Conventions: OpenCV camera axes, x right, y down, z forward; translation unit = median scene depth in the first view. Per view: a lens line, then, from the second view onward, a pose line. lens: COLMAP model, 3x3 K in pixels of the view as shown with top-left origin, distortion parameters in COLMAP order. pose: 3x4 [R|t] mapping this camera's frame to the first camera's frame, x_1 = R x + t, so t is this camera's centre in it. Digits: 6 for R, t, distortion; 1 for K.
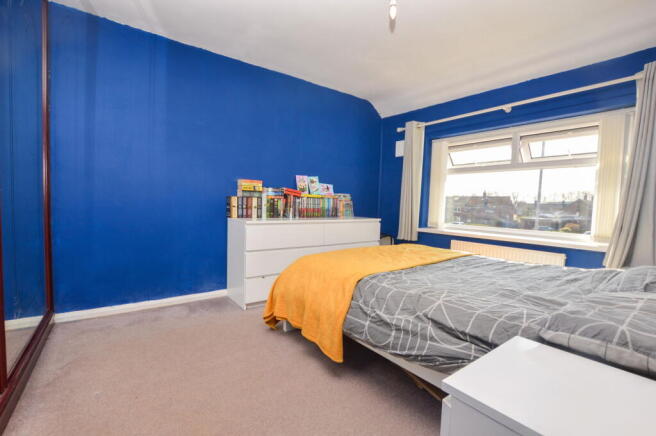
lens RADIAL K [[296.5, 0, 327.5], [0, 296.5, 218.4], [0, 0, 1]] dist [-0.021693, -0.000341]
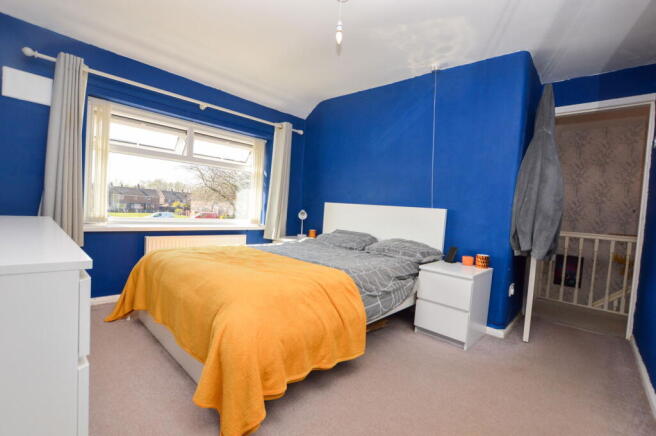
lens RADIAL K [[296.5, 0, 332.7], [0, 296.5, 222.2], [0, 0, 1]] dist [-0.021693, -0.000341]
pose [[-0.174733, -0.083603, 0.981060, -0.549592], [-0.018364, 0.996492, 0.081647, -0.050987], [-0.984445, -0.003749, -0.175655, 0.723169]]
